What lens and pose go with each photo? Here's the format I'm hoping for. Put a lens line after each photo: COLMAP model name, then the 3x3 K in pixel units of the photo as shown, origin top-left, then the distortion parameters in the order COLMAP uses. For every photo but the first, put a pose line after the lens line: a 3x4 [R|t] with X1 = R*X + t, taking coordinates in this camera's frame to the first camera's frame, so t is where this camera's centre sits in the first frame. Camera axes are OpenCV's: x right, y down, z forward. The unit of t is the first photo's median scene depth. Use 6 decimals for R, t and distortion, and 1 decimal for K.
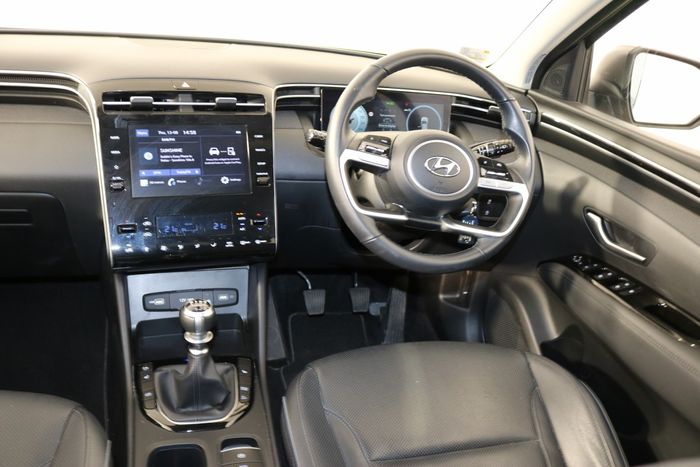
lens RADIAL K [[590.4, 0, 350.0], [0, 590.4, 233.5], [0, 0, 1]] dist [-0.190741, 0.006121]
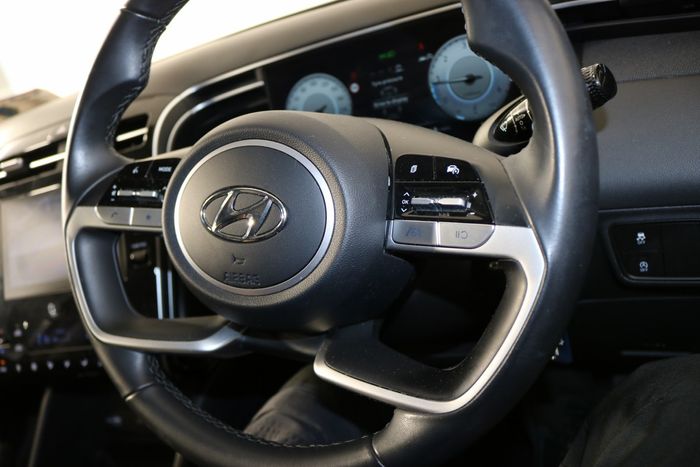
lens RADIAL K [[573.6, 0, 332.7], [0, 573.6, 233.8], [0, 0, 1]] dist [-0.166217, 0.127528]
pose [[0.732975, -0.089431, -0.674351, 0.400347], [0.103828, 0.994413, -0.019023, -0.085566], [0.672285, -0.056073, 0.738166, 0.735783]]
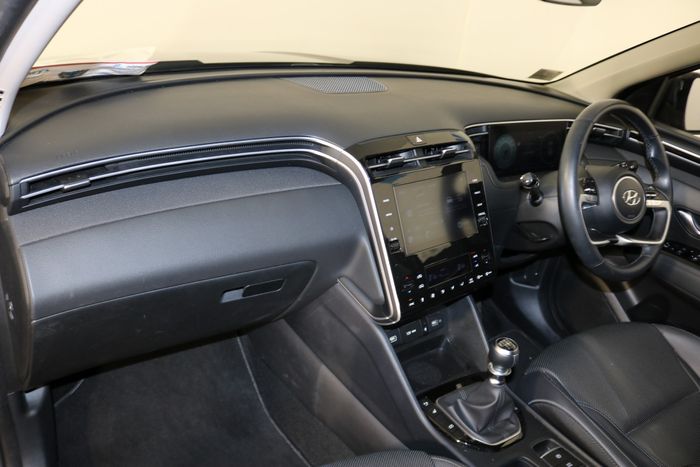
lens RADIAL K [[590.4, 0, 350.0], [0, 590.4, 233.5], [0, 0, 1]] dist [-0.190741, 0.006121]
pose [[0.966524, -0.119451, 0.227076, -0.665914], [0.101899, 0.990935, 0.087553, -0.191639], [-0.235476, -0.061483, 0.969934, -0.040323]]
